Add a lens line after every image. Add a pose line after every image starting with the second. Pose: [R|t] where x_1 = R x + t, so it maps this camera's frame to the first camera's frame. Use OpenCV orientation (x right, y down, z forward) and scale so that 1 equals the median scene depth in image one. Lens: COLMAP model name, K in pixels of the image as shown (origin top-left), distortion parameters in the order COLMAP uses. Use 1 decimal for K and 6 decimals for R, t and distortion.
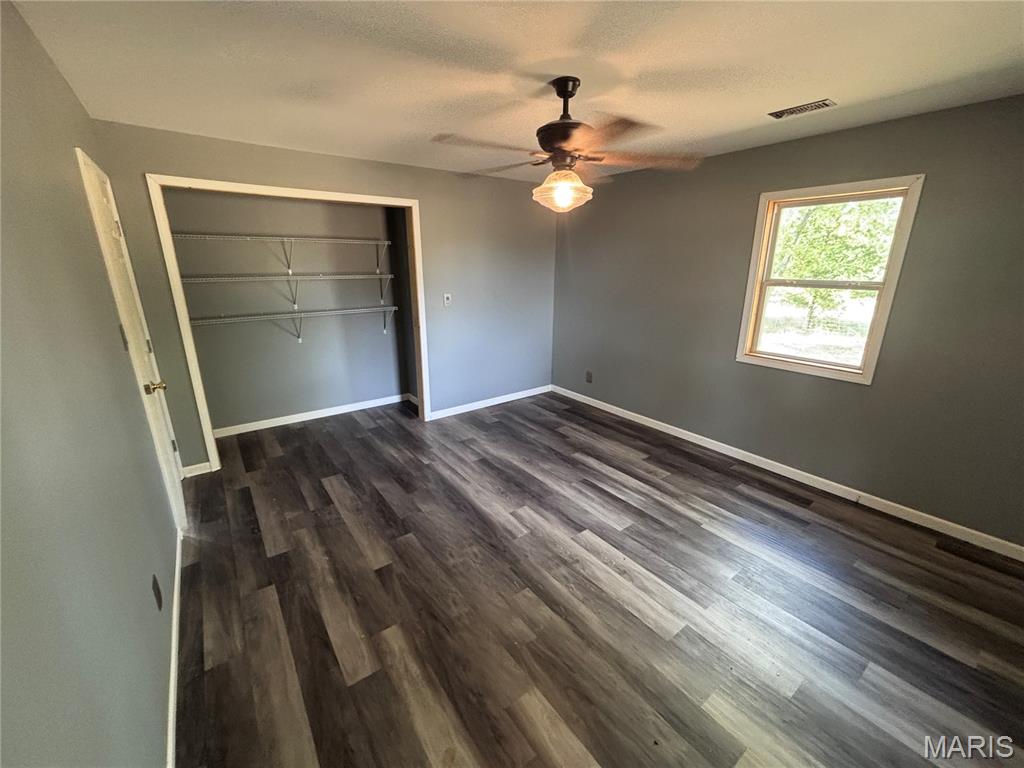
lens RADIAL K [[418.2, 0, 512.0], [0, 418.2, 384.0], [0, 0, 1]] dist [0.009642, -0.000209]
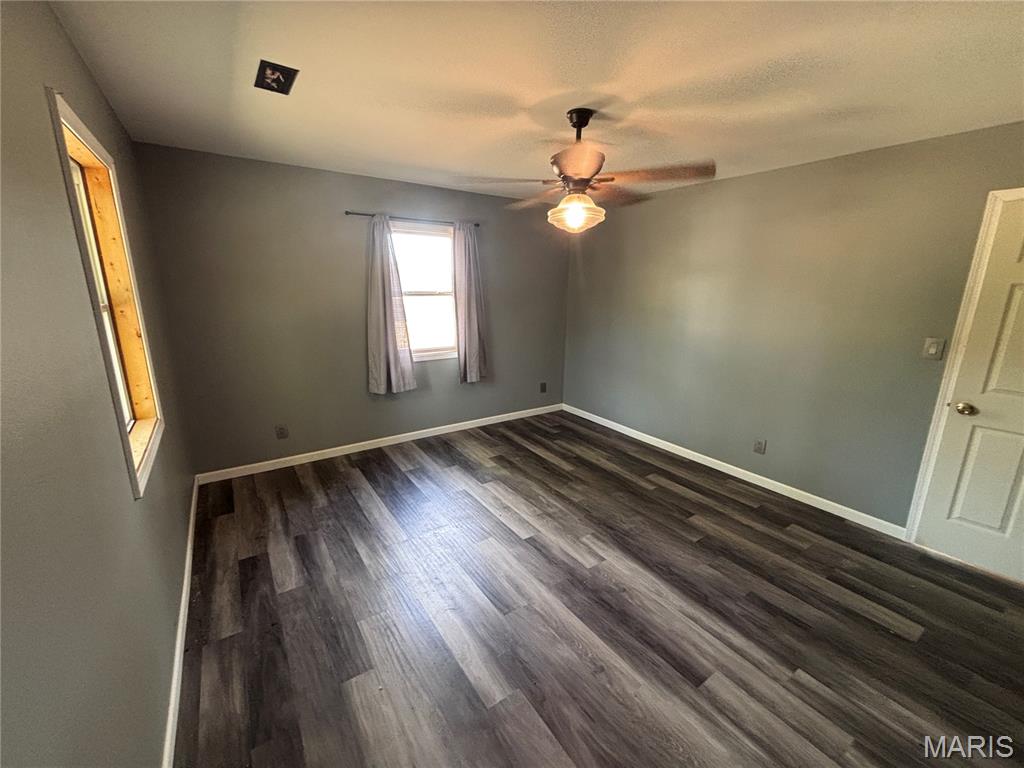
lens RADIAL K [[418.2, 0, 512.0], [0, 418.2, 384.0], [0, 0, 1]] dist [0.009642, -0.000209]
pose [[-0.999242, -0.026525, 0.028495, 0.180246], [-0.008390, 0.861475, 0.507730, -0.473234], [-0.038015, 0.507106, -0.861045, 1.616724]]
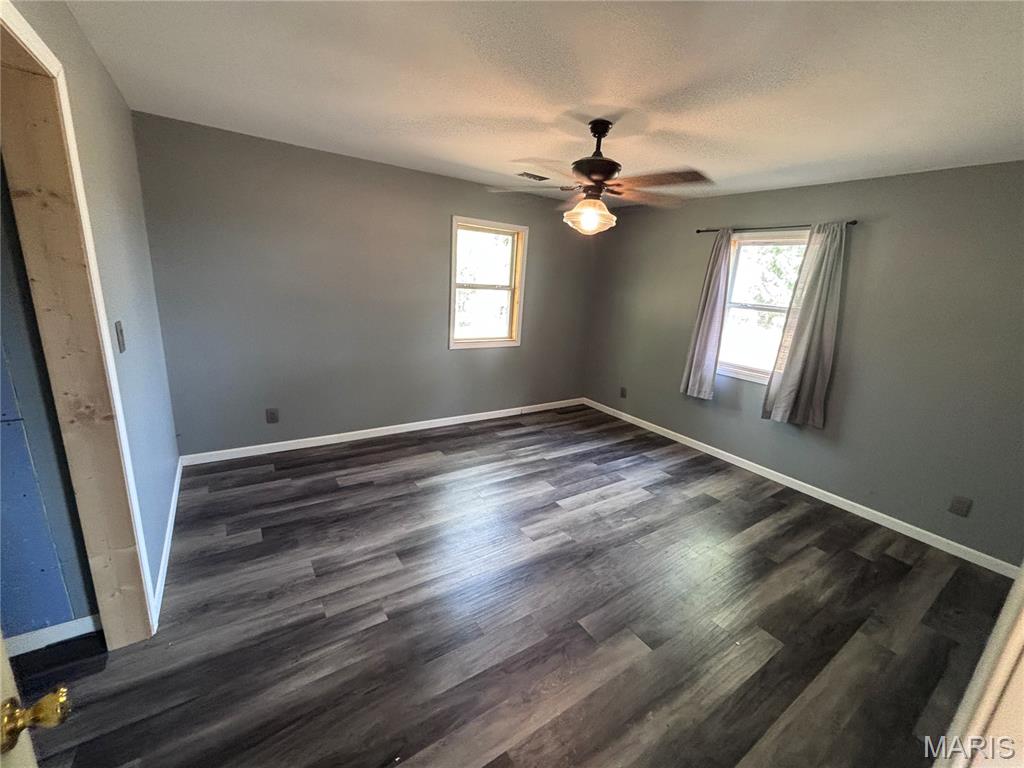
lens RADIAL K [[418.2, 0, 512.0], [0, 418.2, 384.0], [0, 0, 1]] dist [0.009642, -0.000209]
pose [[0.040742, -0.255084, 0.966060, -0.840668], [0.218490, 0.945738, 0.240503, -0.265008], [-0.974988, 0.201276, 0.094265, 0.902844]]
